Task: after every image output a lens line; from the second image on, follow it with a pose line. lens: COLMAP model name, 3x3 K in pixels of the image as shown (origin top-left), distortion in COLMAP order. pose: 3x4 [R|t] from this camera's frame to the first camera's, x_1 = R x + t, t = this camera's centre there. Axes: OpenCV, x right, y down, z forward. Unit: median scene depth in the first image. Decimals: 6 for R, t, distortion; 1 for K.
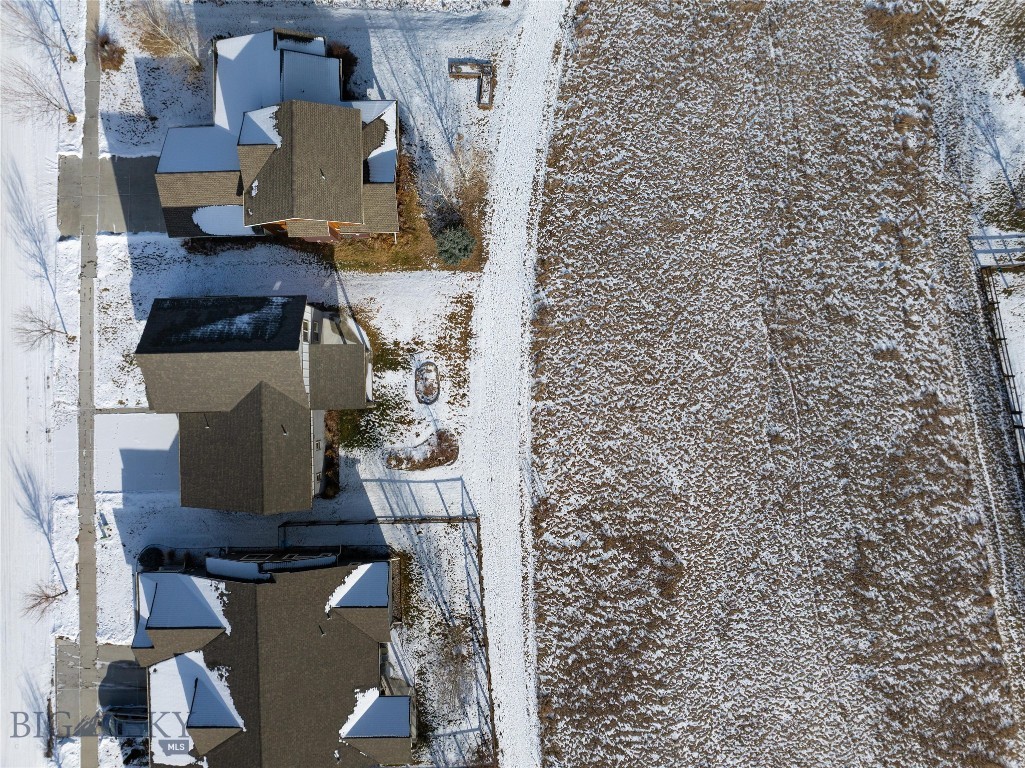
lens RADIAL K [[726.7, 0, 512.5], [0, 726.7, 384.0], [0, 0, 1]] dist [-0.042578, 0.006215]
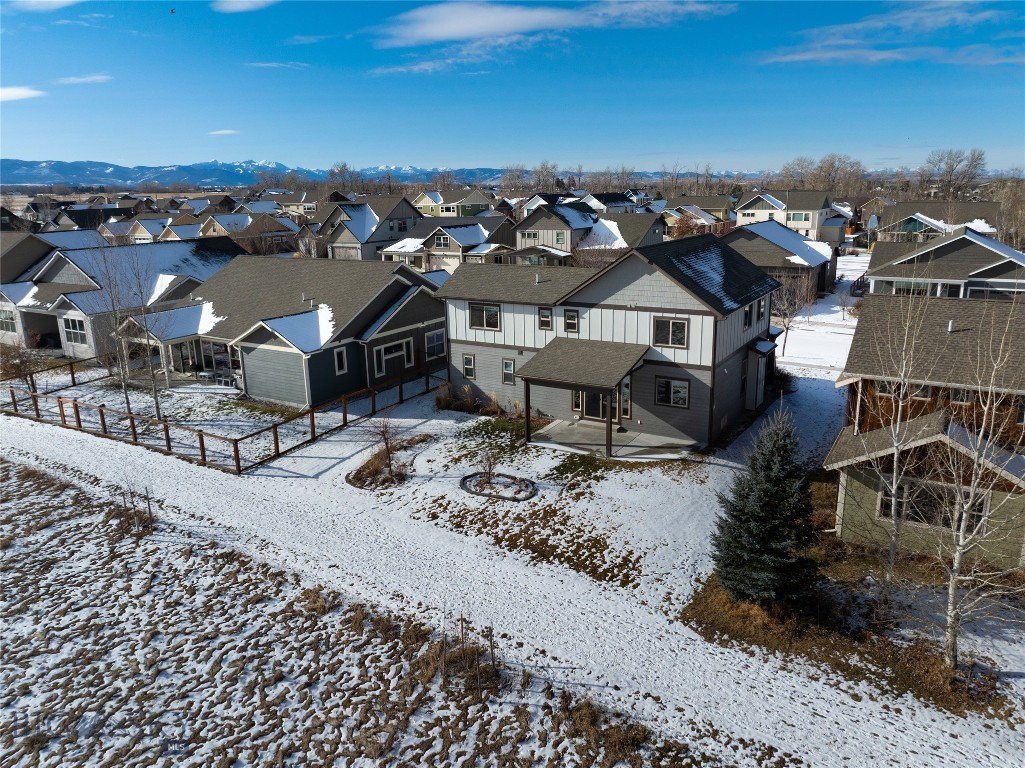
lens RADIAL K [[734.8, 0, 512.5], [0, 734.8, 384.0], [0, 0, 1]] dist [-0.031914, -0.001425]
pose [[-0.542037, 0.228769, -0.808617, 0.265415], [-0.839767, -0.111488, 0.531377, -0.265498], [0.031412, 0.967076, 0.252543, 0.801173]]
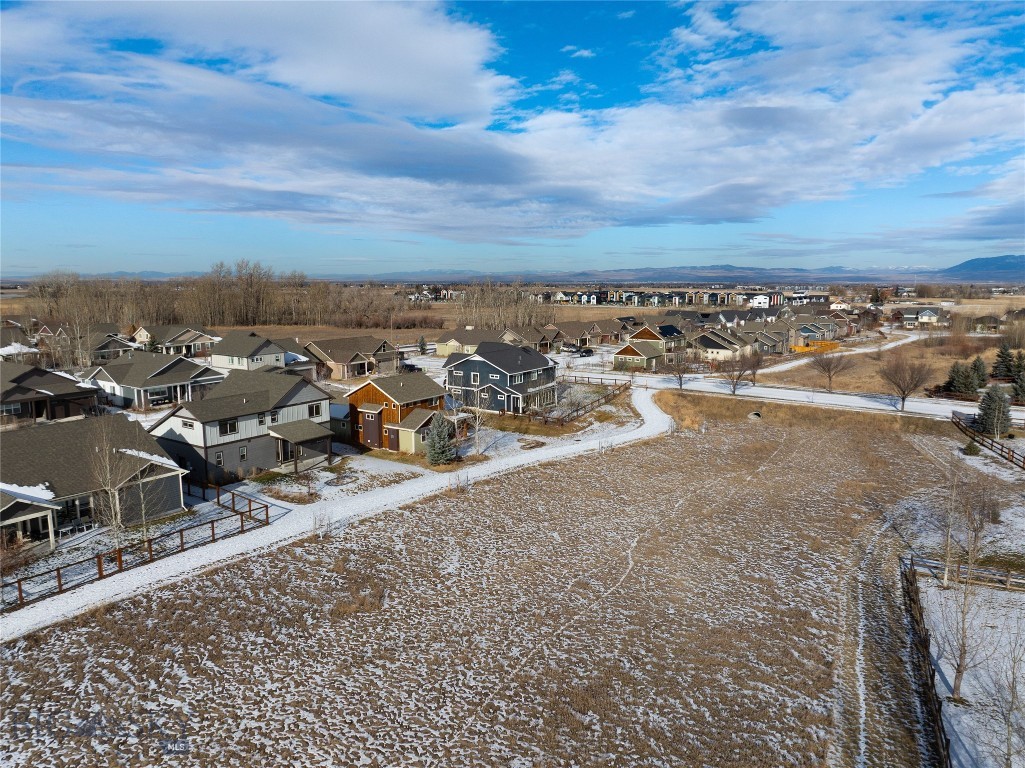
lens RADIAL K [[726.7, 0, 512.5], [0, 726.7, 384.0], [0, 0, 1]] dist [-0.042578, 0.006215]
pose [[0.806645, 0.088671, -0.584346, 0.754666], [-0.590985, 0.134004, -0.795475, 0.729038], [0.007769, 0.987006, 0.160497, 0.661702]]
